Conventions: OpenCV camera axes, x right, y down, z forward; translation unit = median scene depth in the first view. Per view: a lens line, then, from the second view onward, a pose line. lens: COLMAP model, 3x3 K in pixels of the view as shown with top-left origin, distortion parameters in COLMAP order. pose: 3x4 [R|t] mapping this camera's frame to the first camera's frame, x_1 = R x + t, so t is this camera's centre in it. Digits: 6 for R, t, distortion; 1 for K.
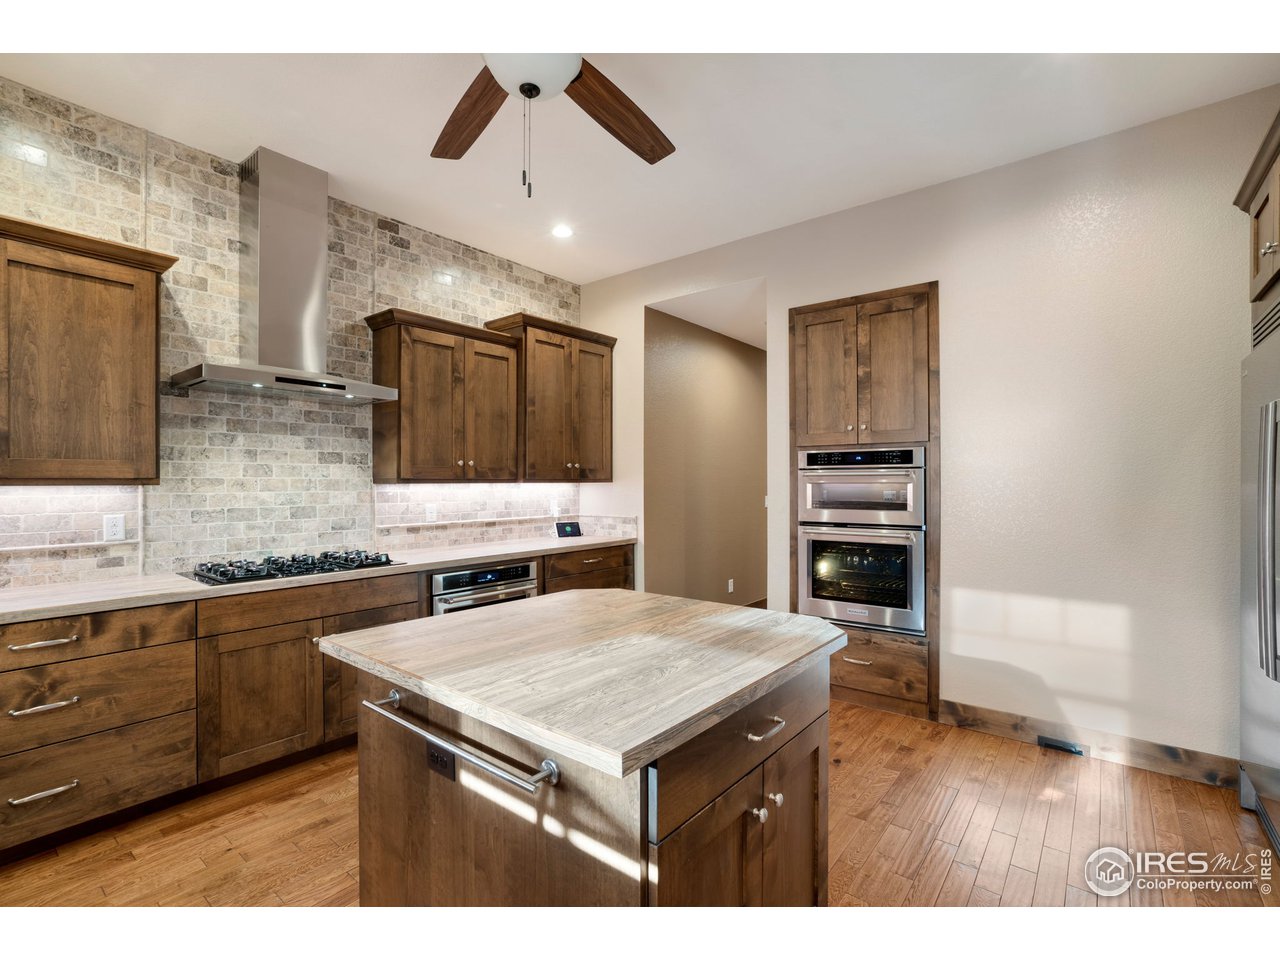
lens RADIAL K [[592.2, 0, 640.0], [0, 592.2, 480.0], [0, 0, 1]] dist [-0.036082, 0.017038]
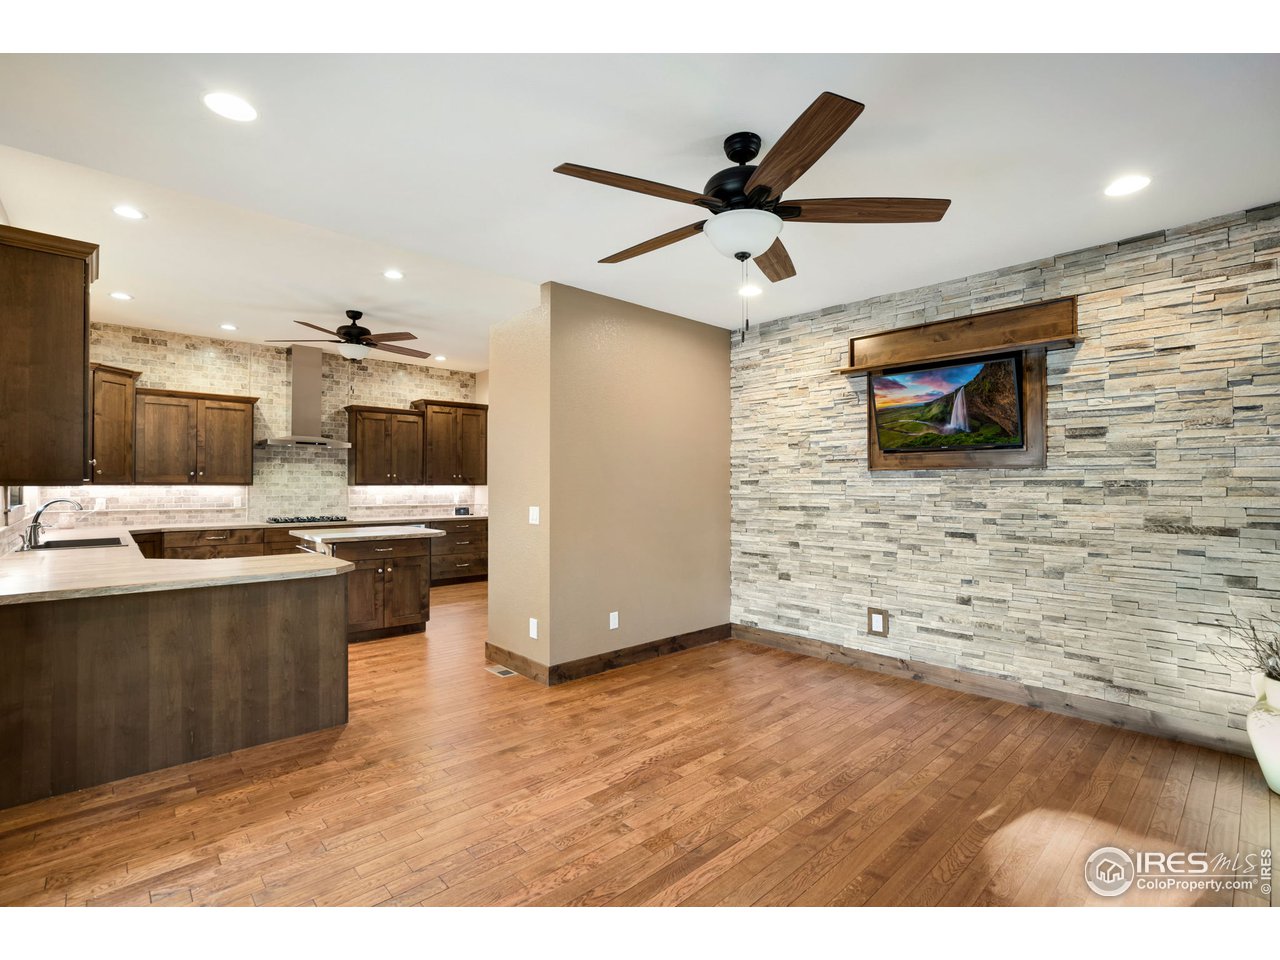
lens RADIAL K [[598.5, 0, 640.0], [0, 598.5, 480.0], [0, 0, 1]] dist [-0.050563, 0.022584]
pose [[0.989286, 0.002954, -0.145961, 0.931147], [-0.003713, 0.999981, -0.004929, -0.006823], [0.145943, 0.005418, 0.989278, -0.987560]]
